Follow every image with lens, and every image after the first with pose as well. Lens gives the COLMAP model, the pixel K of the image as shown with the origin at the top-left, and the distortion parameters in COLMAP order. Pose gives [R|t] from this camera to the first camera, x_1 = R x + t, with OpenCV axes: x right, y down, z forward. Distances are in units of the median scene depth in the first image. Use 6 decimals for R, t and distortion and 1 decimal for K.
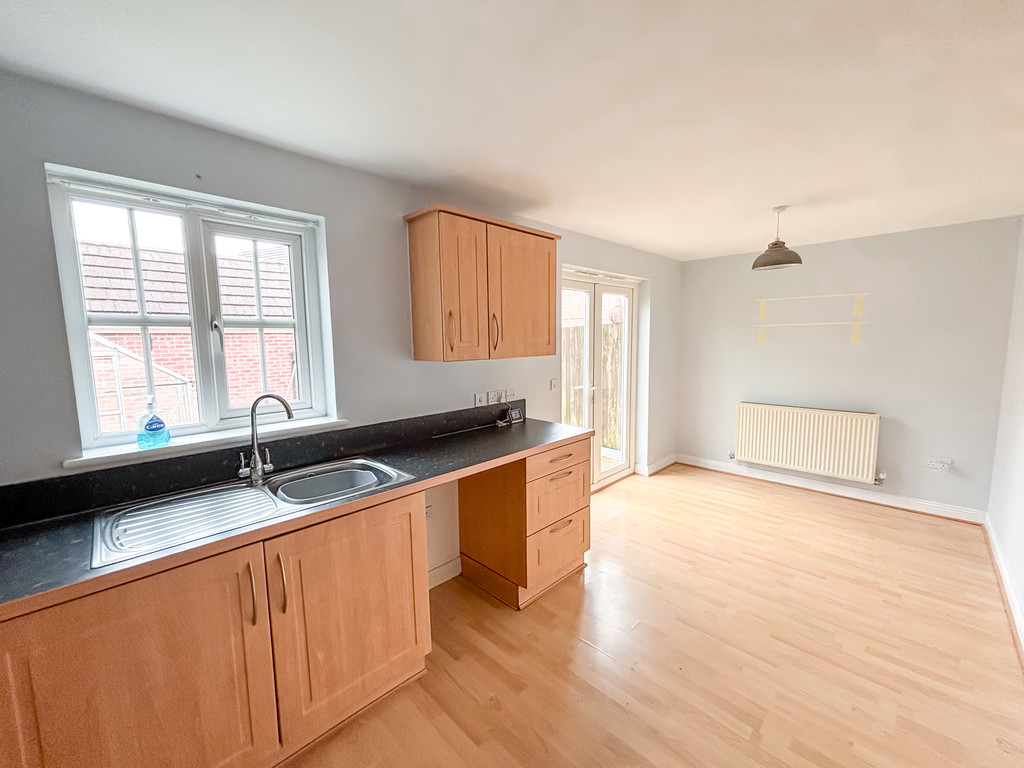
lens RADIAL K [[414.4, 0, 510.0], [0, 414.4, 383.8], [0, 0, 1]] dist [0.000099, -0.000135]
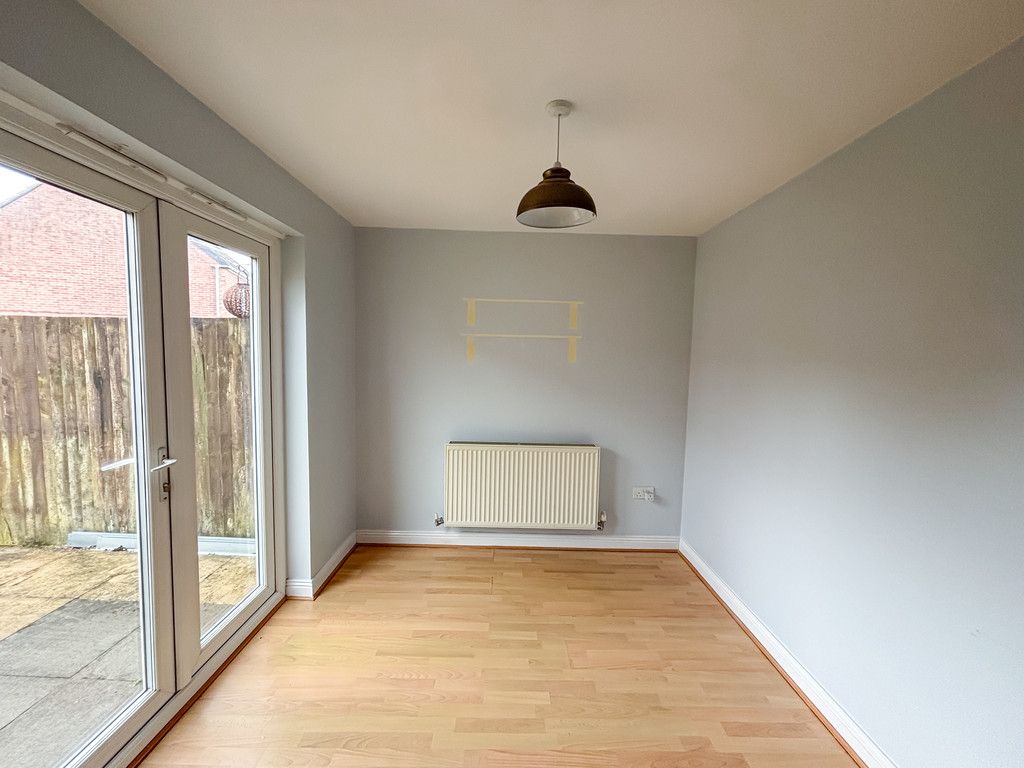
lens RADIAL K [[406.6, 0, 510.5], [0, 406.6, 381.6], [0, 0, 1]] dist [-0.023687, 0.000040]
pose [[0.699349, -0.020463, 0.714488, 0.146140], [0.044243, 0.998913, -0.014696, -0.043024], [-0.713410, 0.041888, 0.699494, 0.444721]]
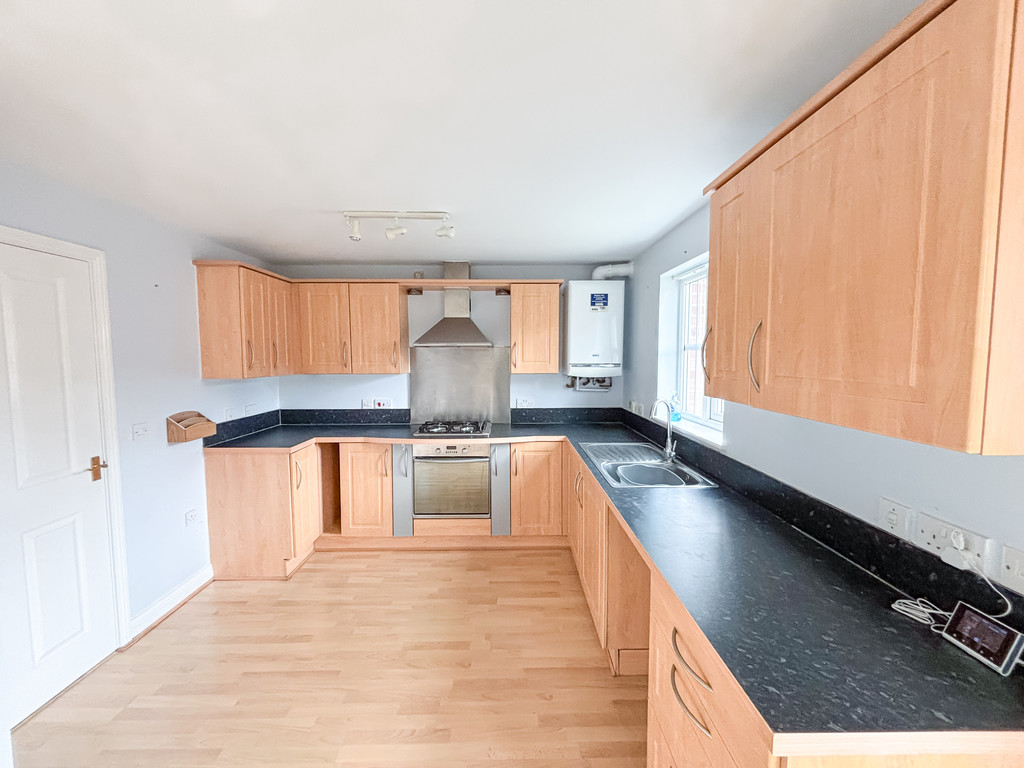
lens RADIAL K [[414.4, 0, 510.0], [0, 414.4, 383.8], [0, 0, 1]] dist [0.000099, -0.000135]
pose [[-0.702539, 0.065684, -0.708608, 0.294464], [-0.065737, 0.985484, 0.156523, -0.080968], [0.708603, 0.156545, -0.688023, 0.610840]]
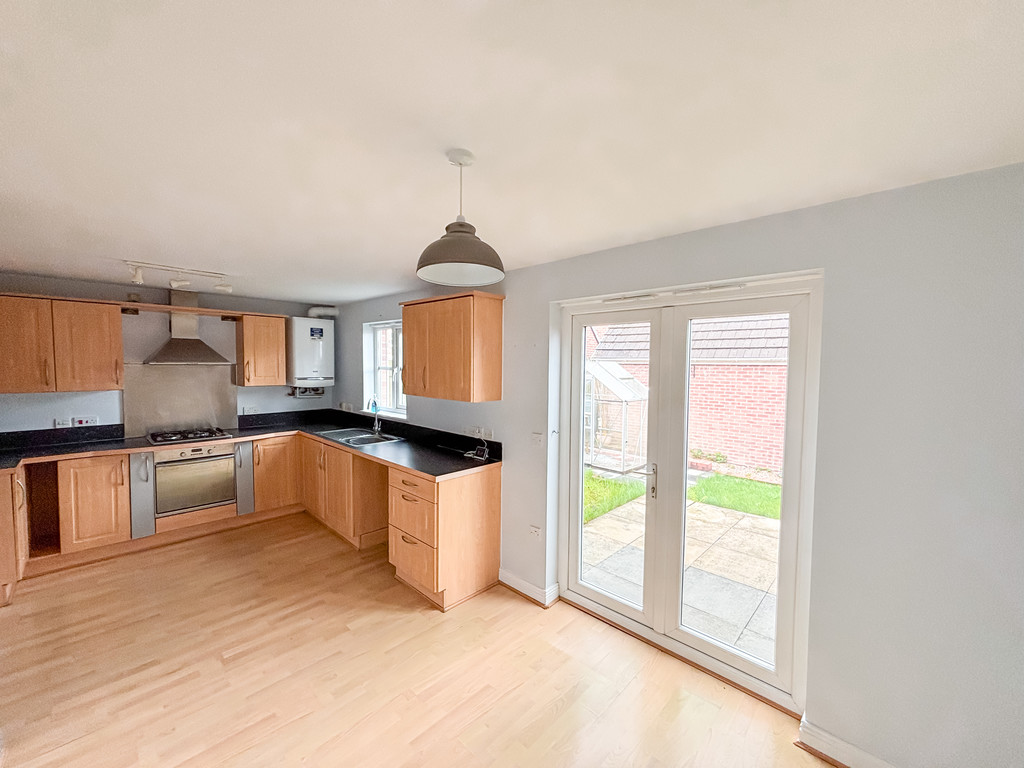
lens RADIAL K [[414.4, 0, 510.0], [0, 414.4, 383.8], [0, 0, 1]] dist [0.000099, -0.000135]
pose [[0.008568, 0.065246, -0.997832, 0.725526], [-0.120615, 0.990651, 0.063741, -0.122593], [0.992662, 0.119808, 0.016358, 0.676445]]
